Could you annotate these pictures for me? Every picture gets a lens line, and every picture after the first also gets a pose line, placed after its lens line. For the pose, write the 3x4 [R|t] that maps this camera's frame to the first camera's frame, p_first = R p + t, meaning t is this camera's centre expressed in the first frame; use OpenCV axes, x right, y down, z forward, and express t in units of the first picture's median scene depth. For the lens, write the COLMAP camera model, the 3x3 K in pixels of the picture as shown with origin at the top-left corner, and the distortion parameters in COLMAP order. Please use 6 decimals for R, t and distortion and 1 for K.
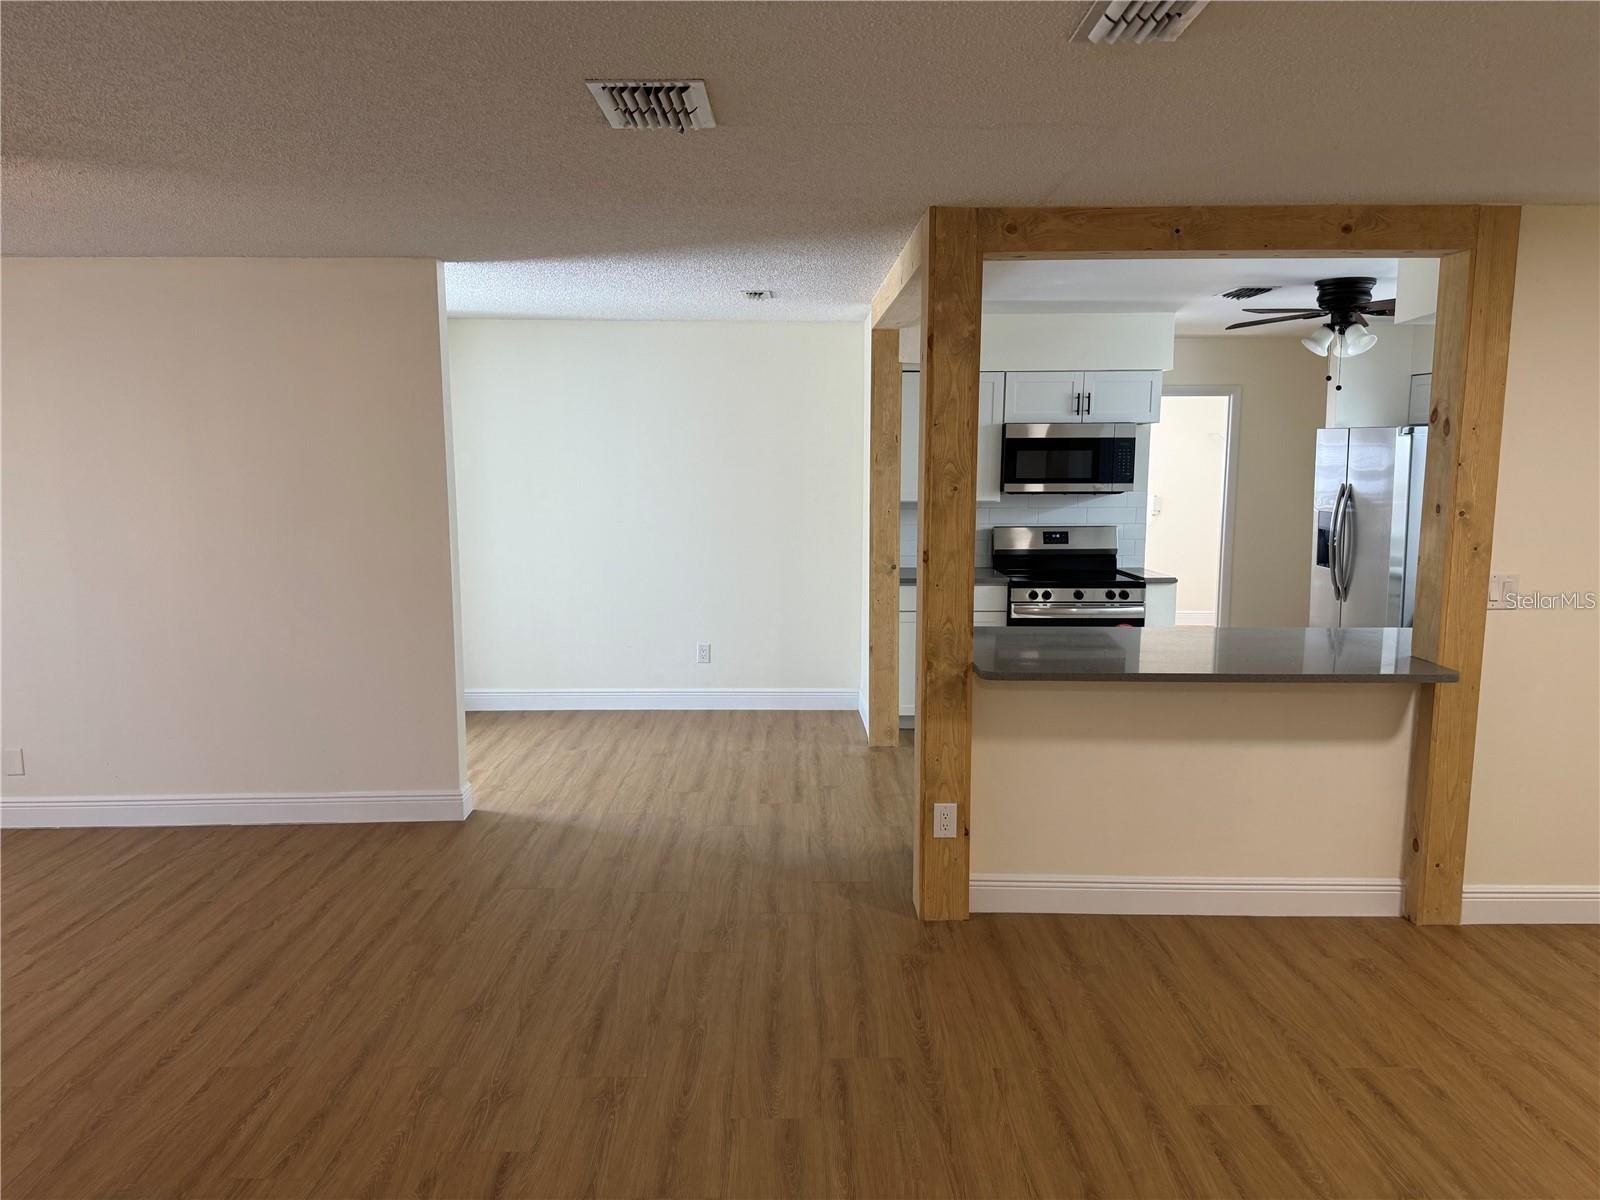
lens RADIAL K [[1120.0, 0, 777.0], [0, 1120.0, 629.0], [0, 0, 1]] dist [0.047070, -0.058389]
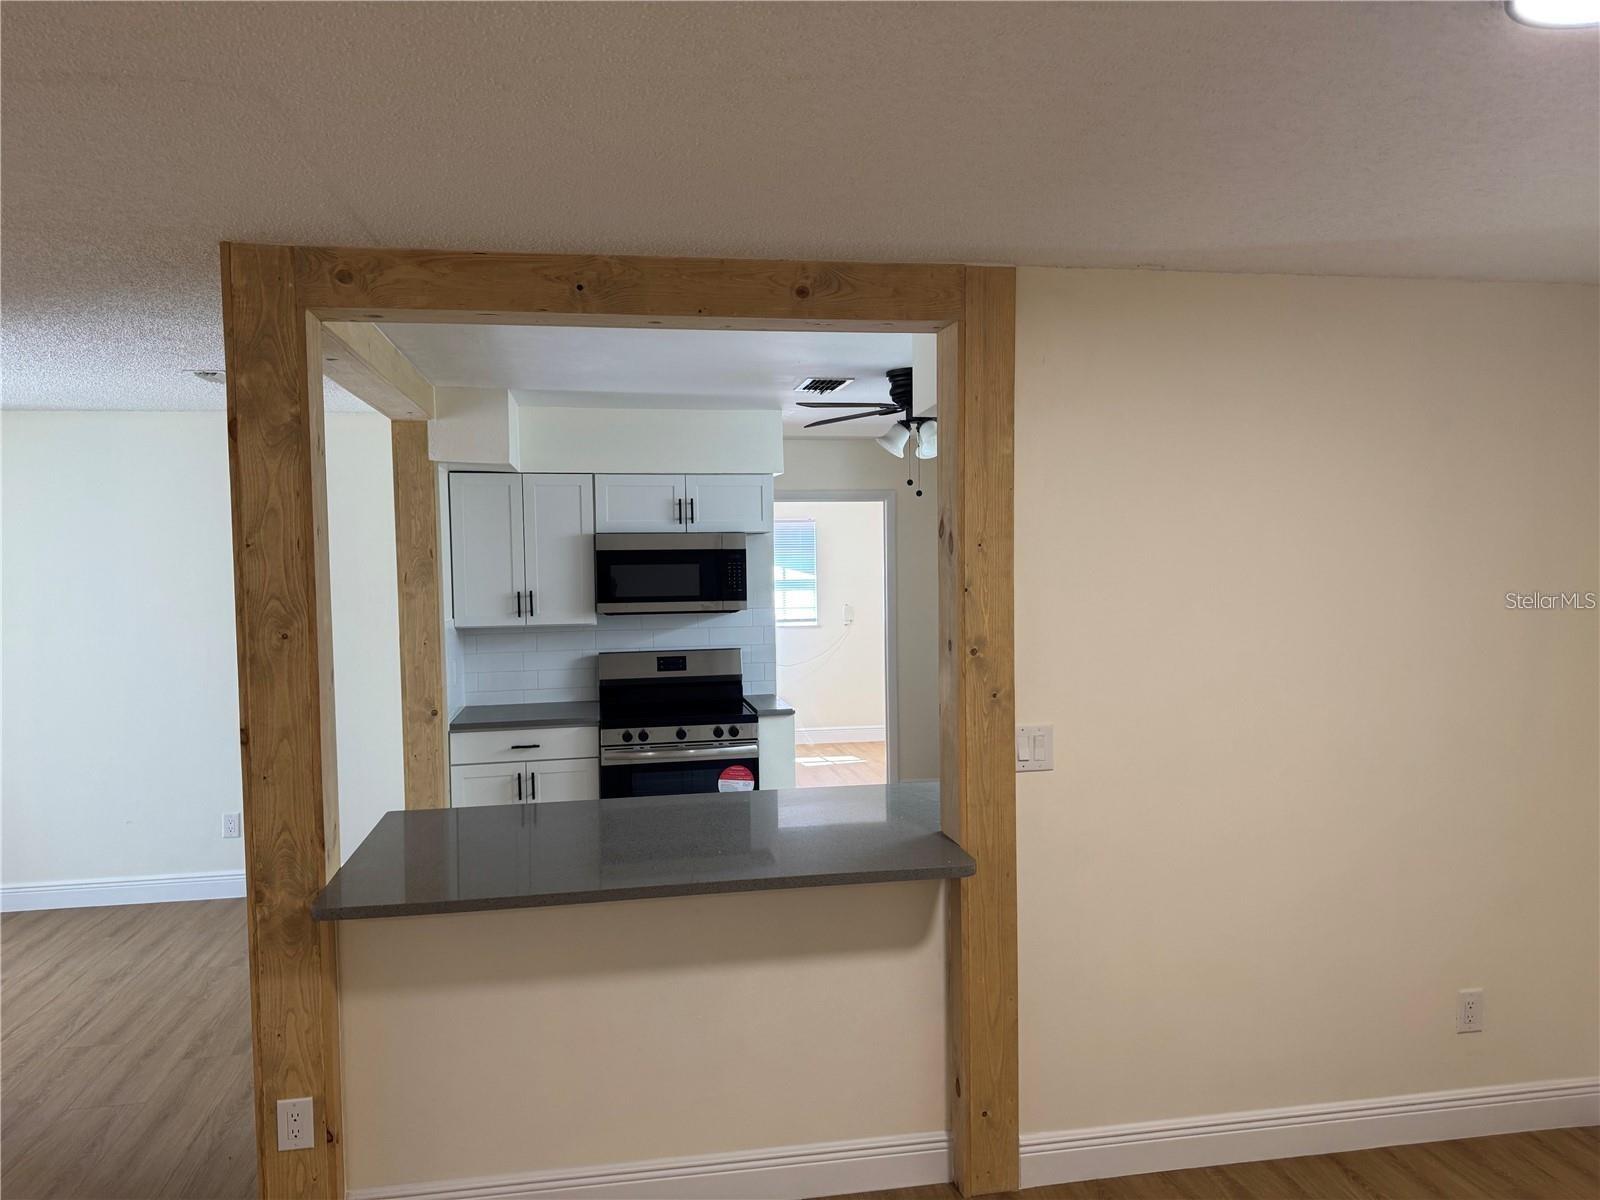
lens RADIAL K [[1120.0, 0, 795.4], [0, 1120.0, 623.2], [0, 0, 1]] dist [0.047070, -0.058389]
pose [[0.982414, -0.026596, 0.184809, 0.327704], [0.043910, 0.994952, -0.090235, -0.054820], [-0.181477, 0.096763, 0.978623, 0.250720]]
